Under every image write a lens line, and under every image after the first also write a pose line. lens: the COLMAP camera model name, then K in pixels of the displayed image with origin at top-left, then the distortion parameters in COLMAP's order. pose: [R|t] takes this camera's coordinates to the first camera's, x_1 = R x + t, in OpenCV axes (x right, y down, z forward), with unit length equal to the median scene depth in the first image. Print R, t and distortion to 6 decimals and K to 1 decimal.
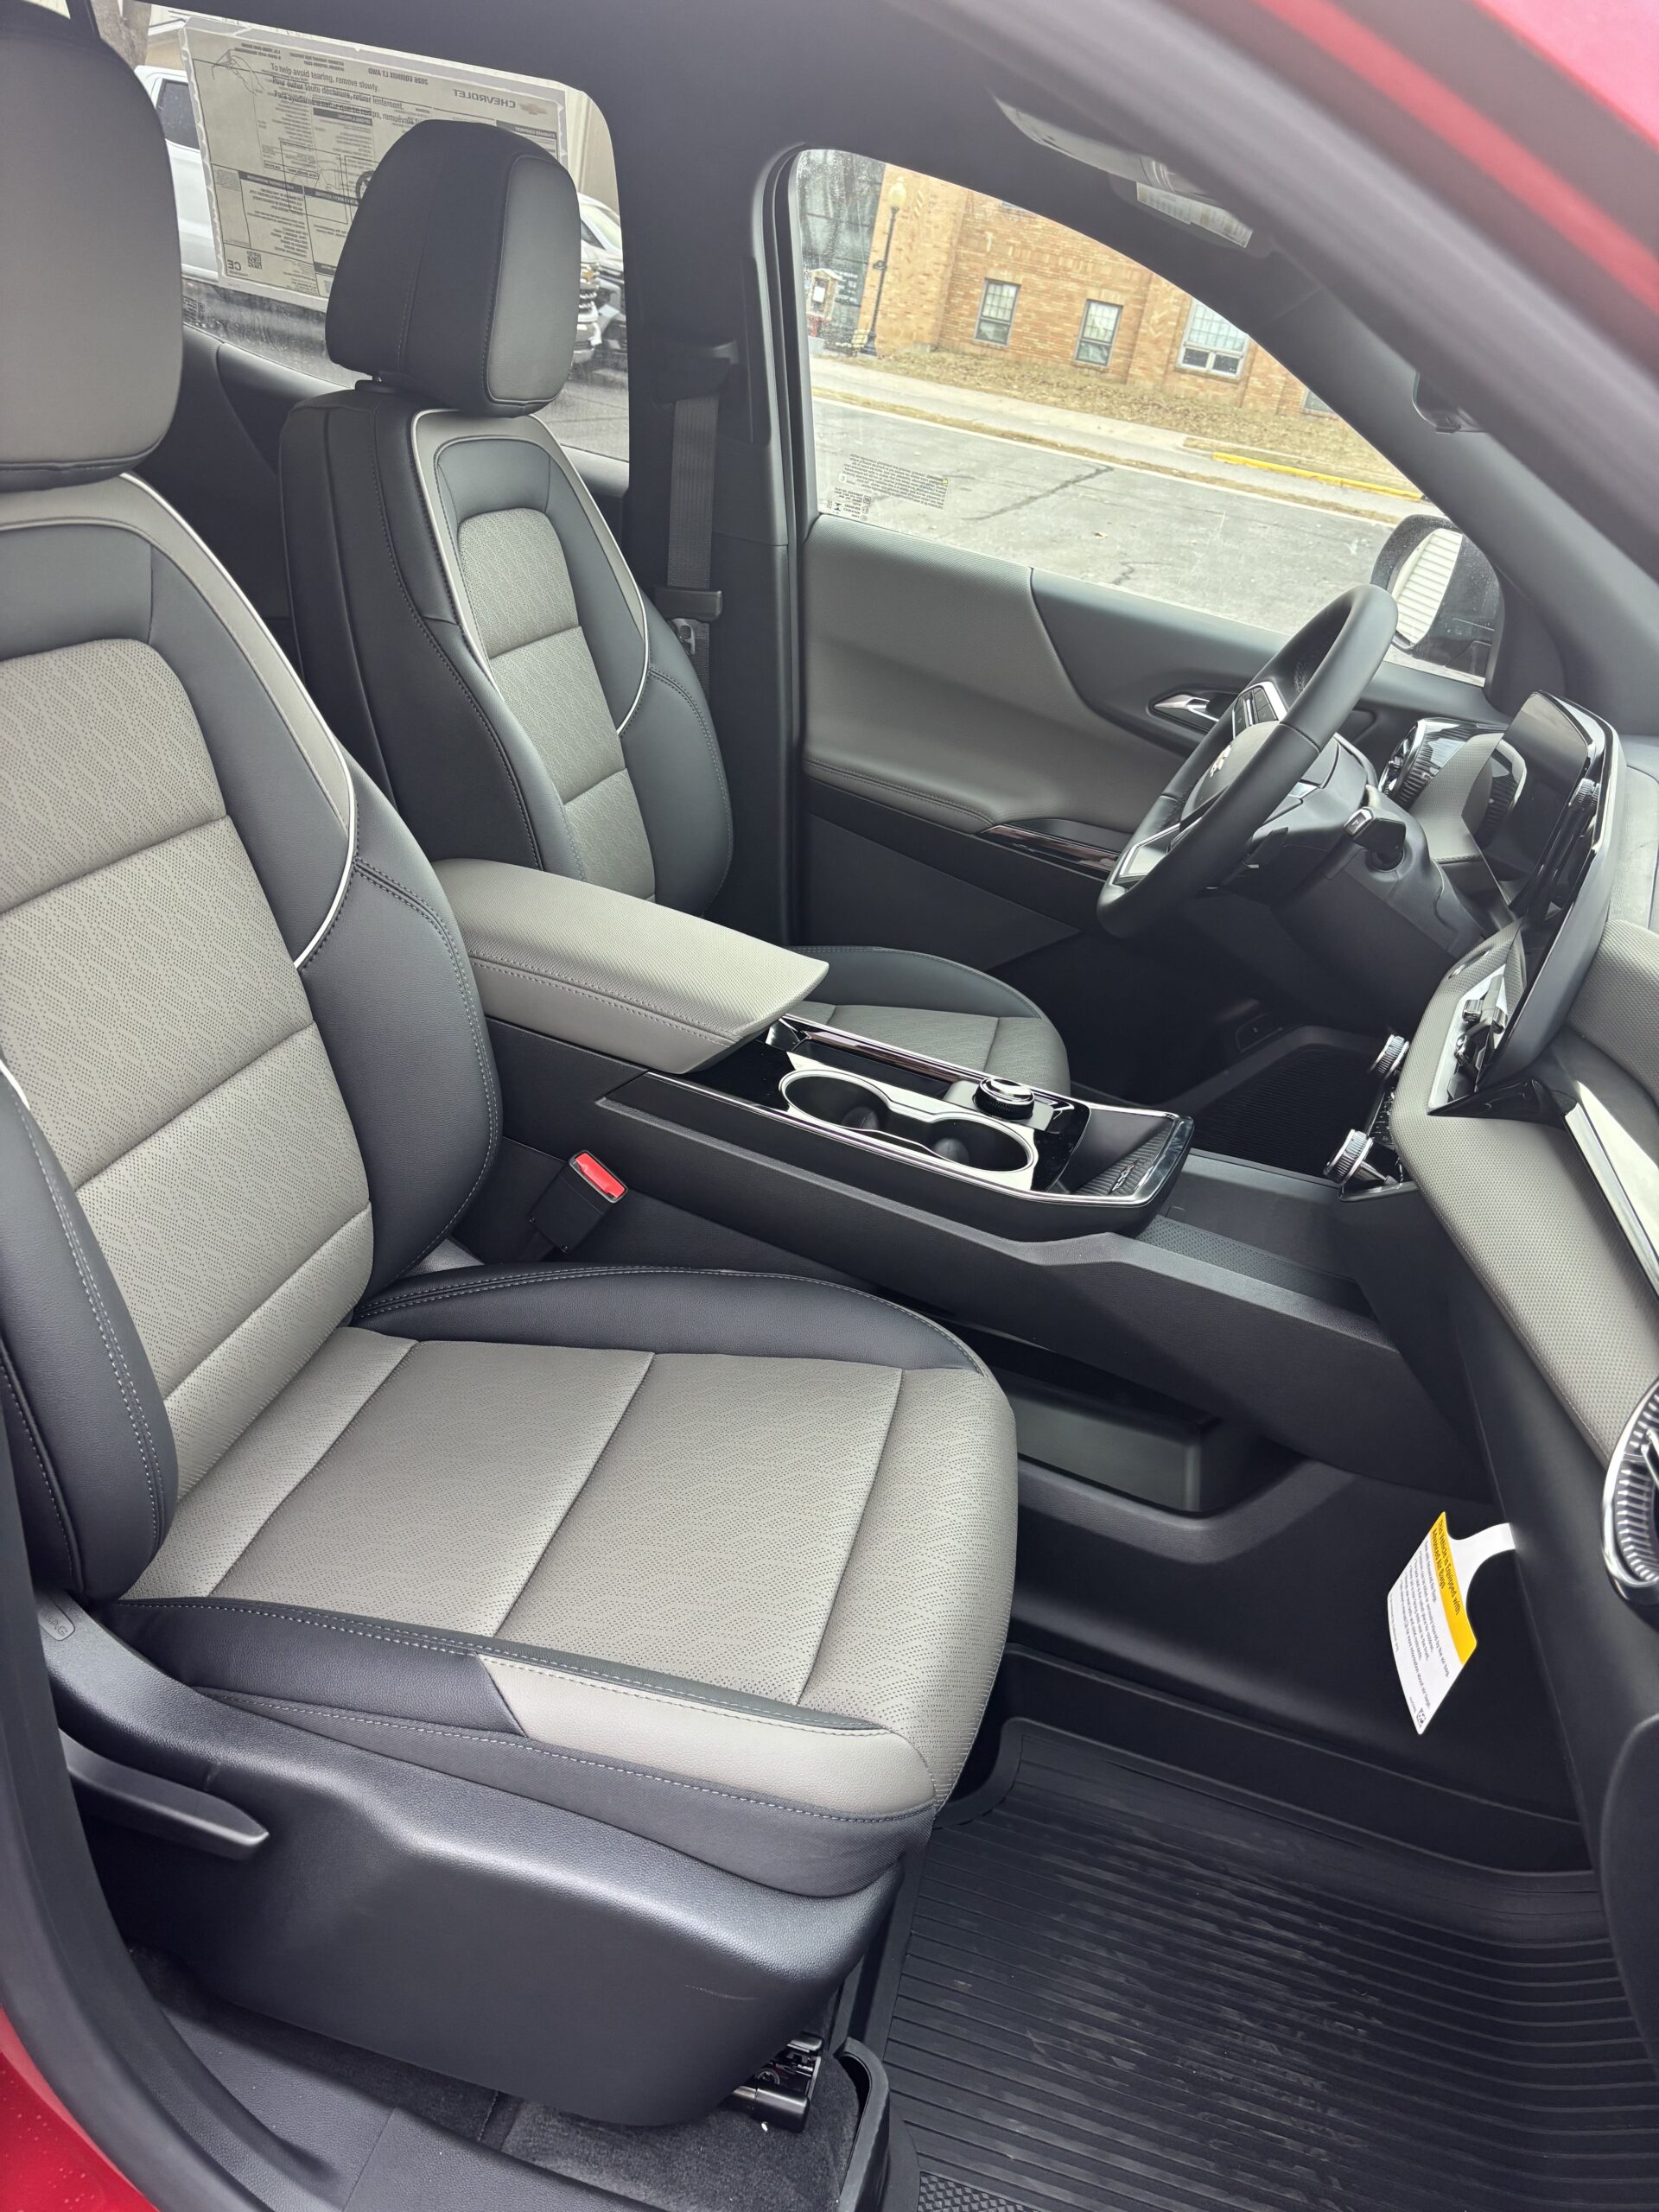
lens RADIAL K [[1678.3, 0, 815.9], [0, 1678.3, 1160.7], [0, 0, 1]] dist [0.037406, -0.043622]
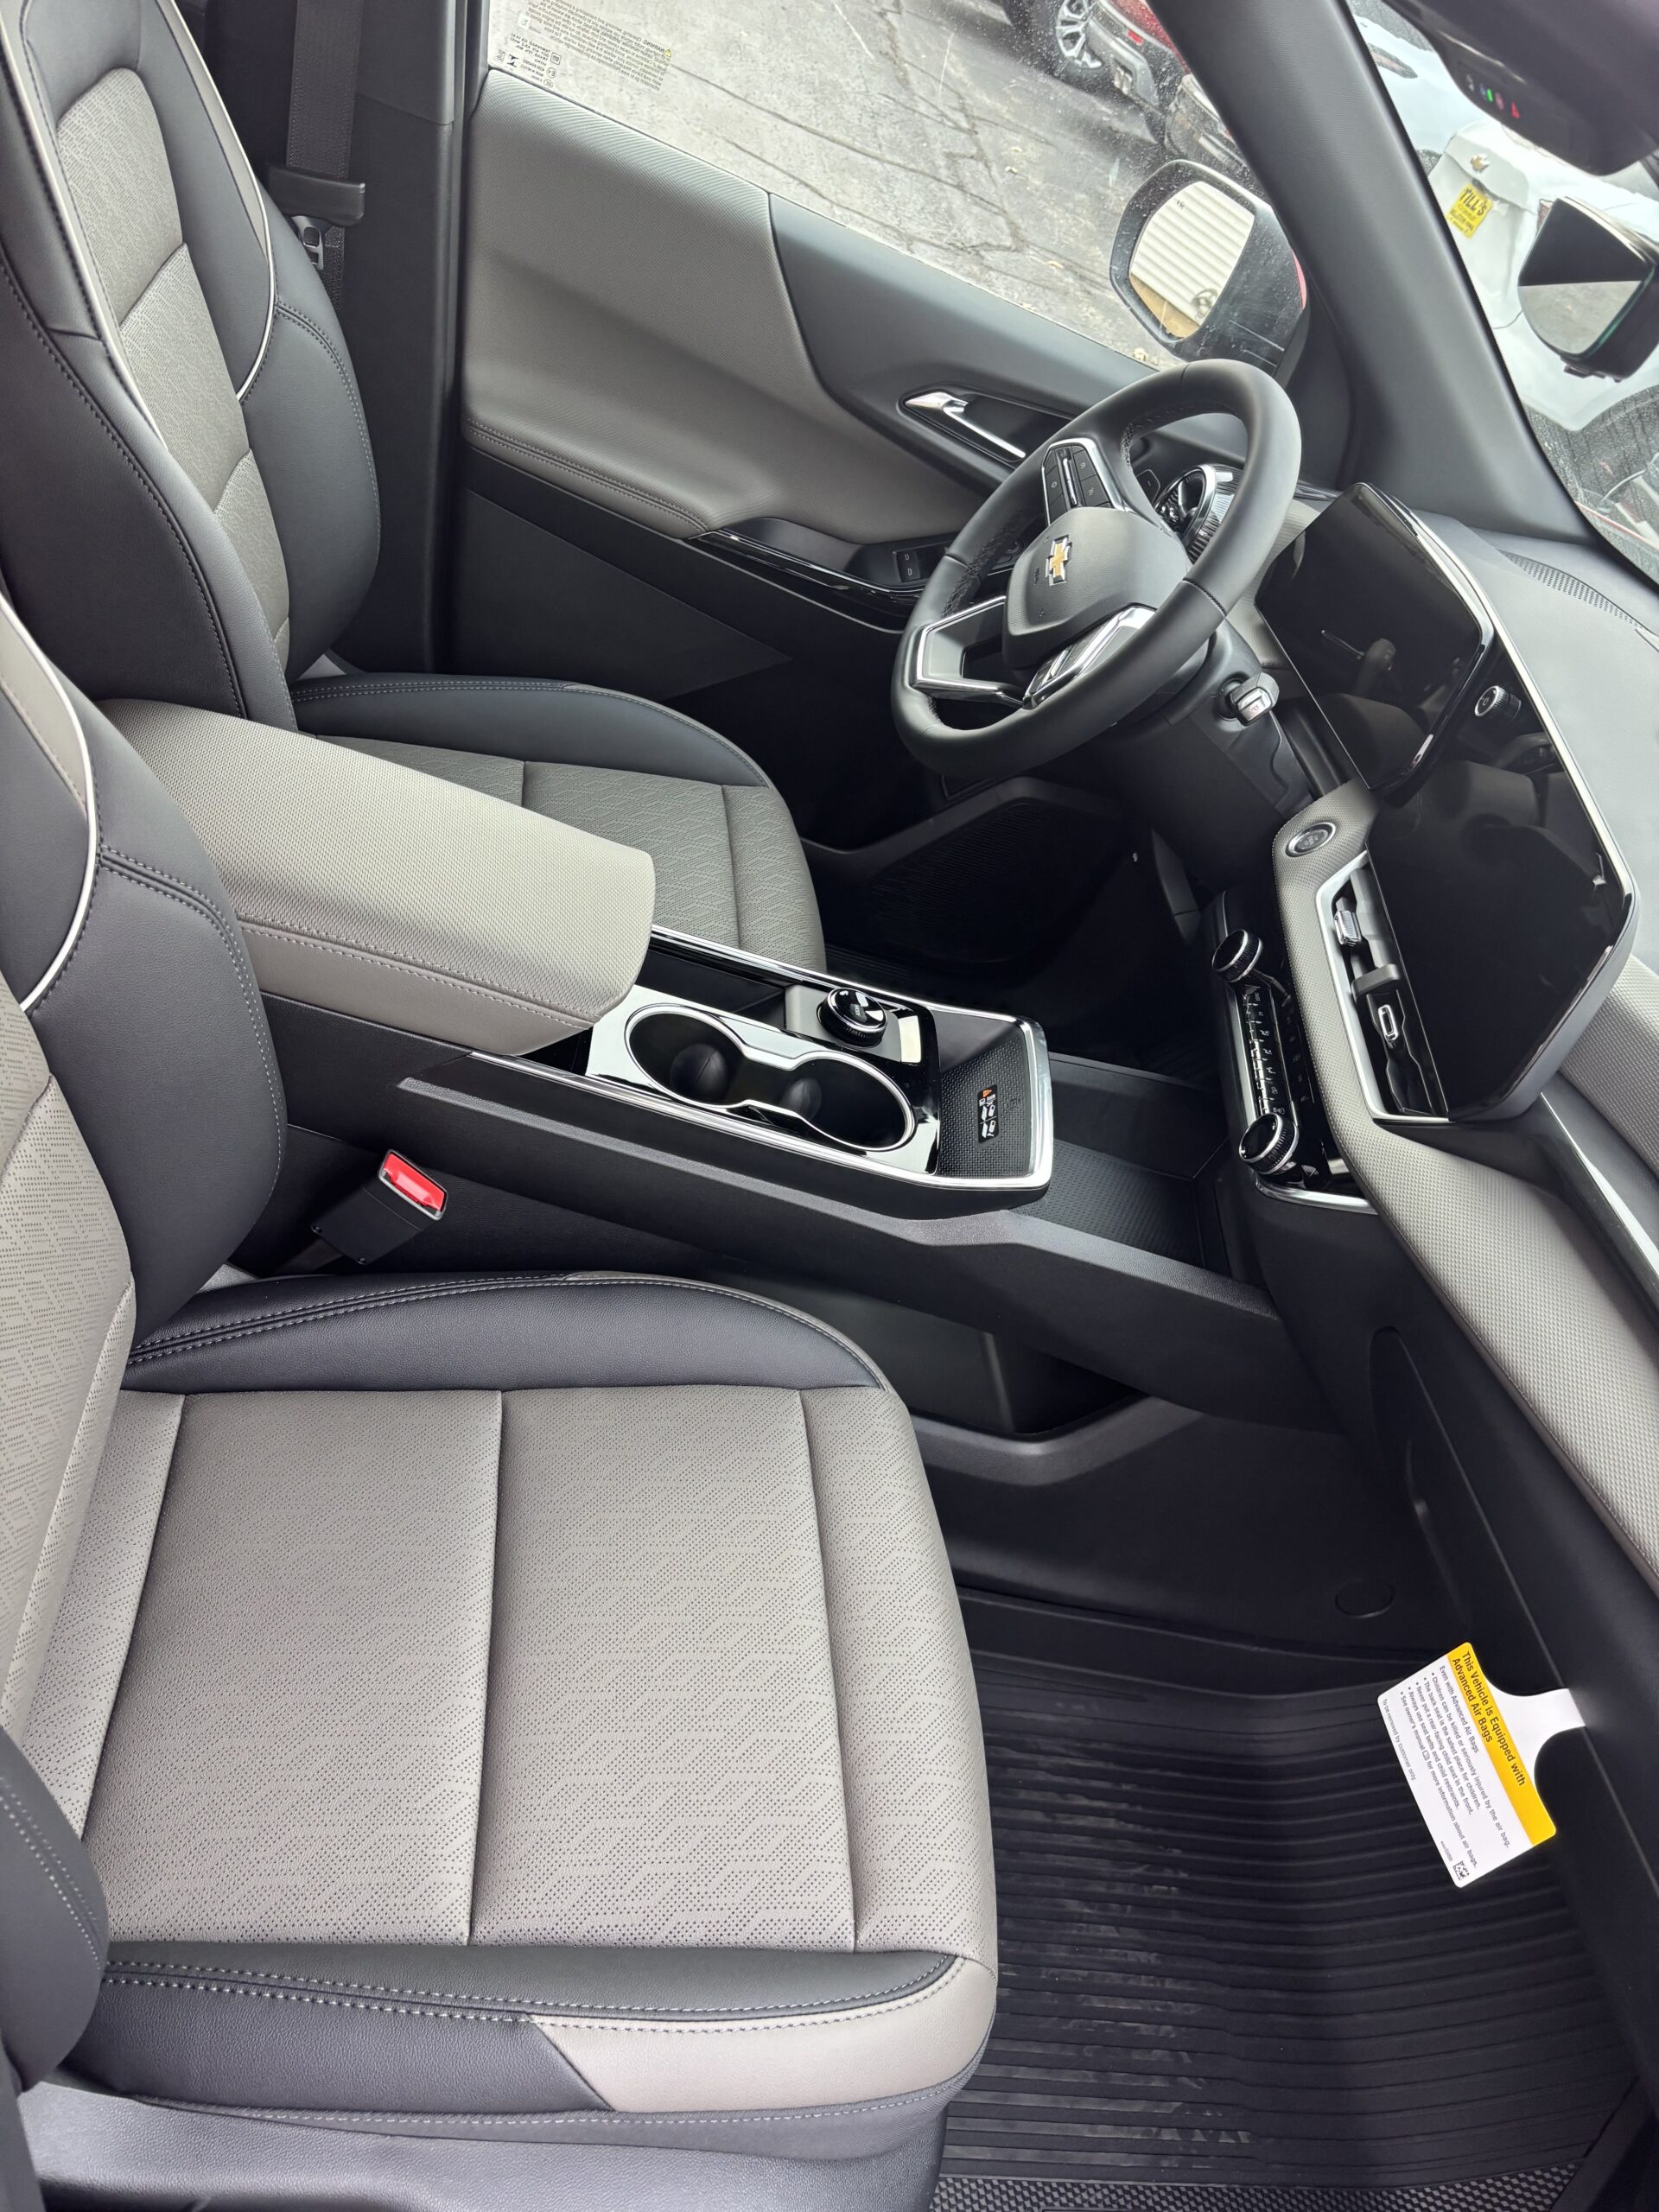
lens RADIAL K [[1678.3, 0, 811.1], [0, 1678.3, 1150.4], [0, 0, 1]] dist [0.037406, -0.043622]
pose [[0.937800, -0.074389, 0.339112, -0.224307], [-0.038552, 0.948420, 0.314664, -0.264516], [-0.345028, -0.308166, 0.886561, 0.241727]]
